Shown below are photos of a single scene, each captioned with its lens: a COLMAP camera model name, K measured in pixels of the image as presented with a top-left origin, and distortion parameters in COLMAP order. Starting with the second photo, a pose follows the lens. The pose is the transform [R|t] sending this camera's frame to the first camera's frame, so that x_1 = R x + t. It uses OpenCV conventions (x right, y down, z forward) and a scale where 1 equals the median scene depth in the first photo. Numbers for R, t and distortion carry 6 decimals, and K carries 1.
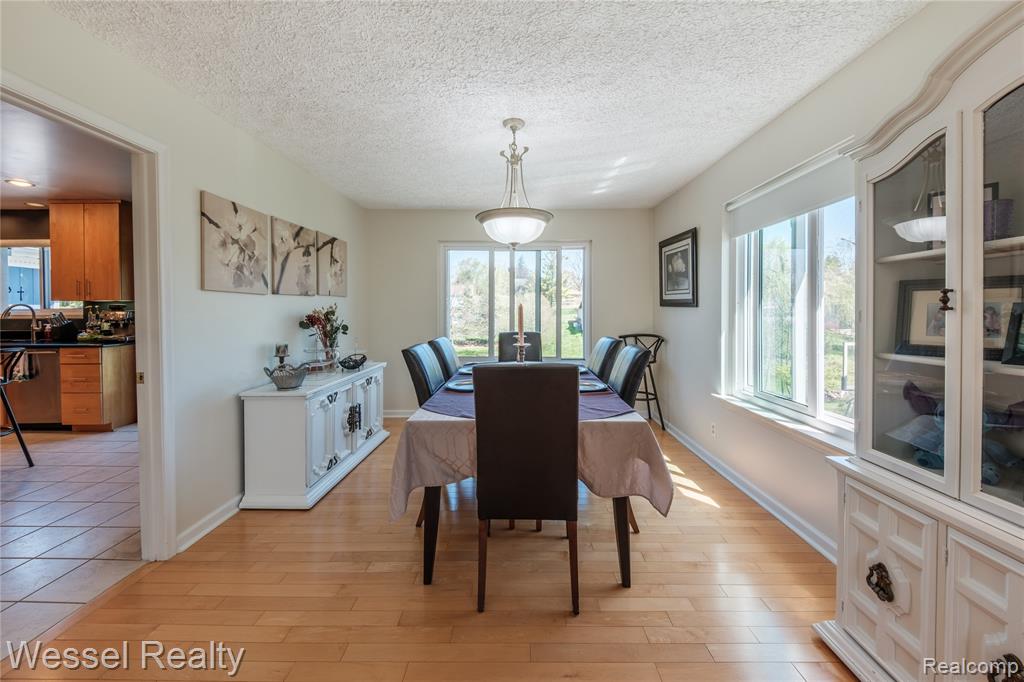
lens RADIAL K [[409.6, 0, 489.0], [0, 409.6, 315.3], [0, 0, 1]] dist [0.016035, -0.003408]
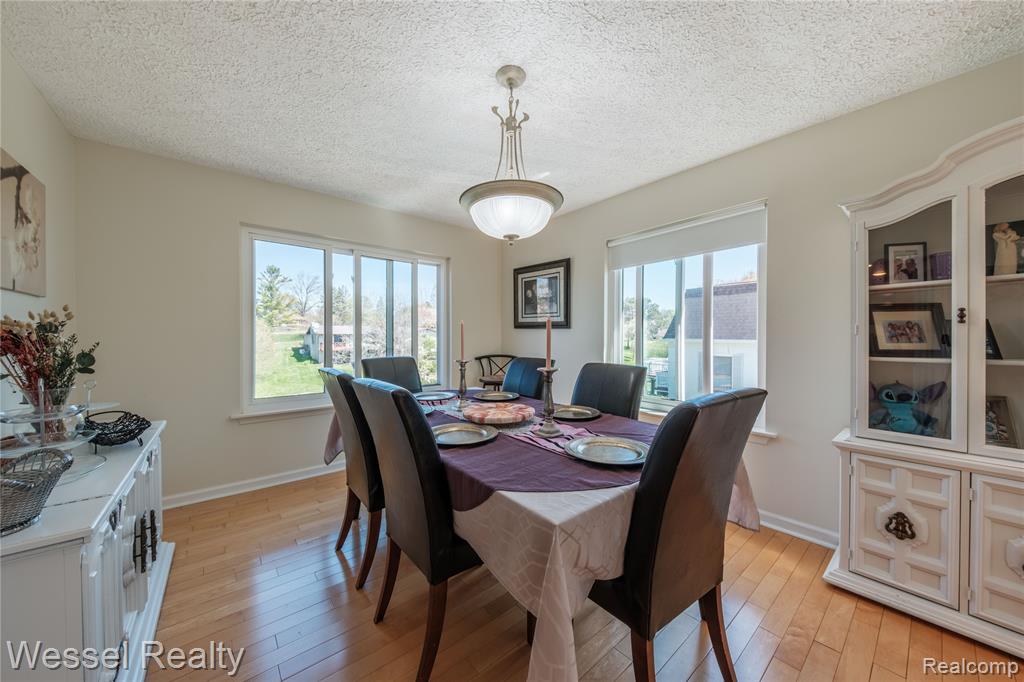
lens RADIAL K [[366.6, 0, 532.0], [0, 366.6, 342.8], [0, 0, 1]] dist [0.011624, -0.003593]
pose [[0.726887, -0.009280, 0.686694, -0.373890], [0.006123, 0.999957, 0.007033, 0.016084], [-0.686730, -0.000907, 0.726912, 0.477366]]
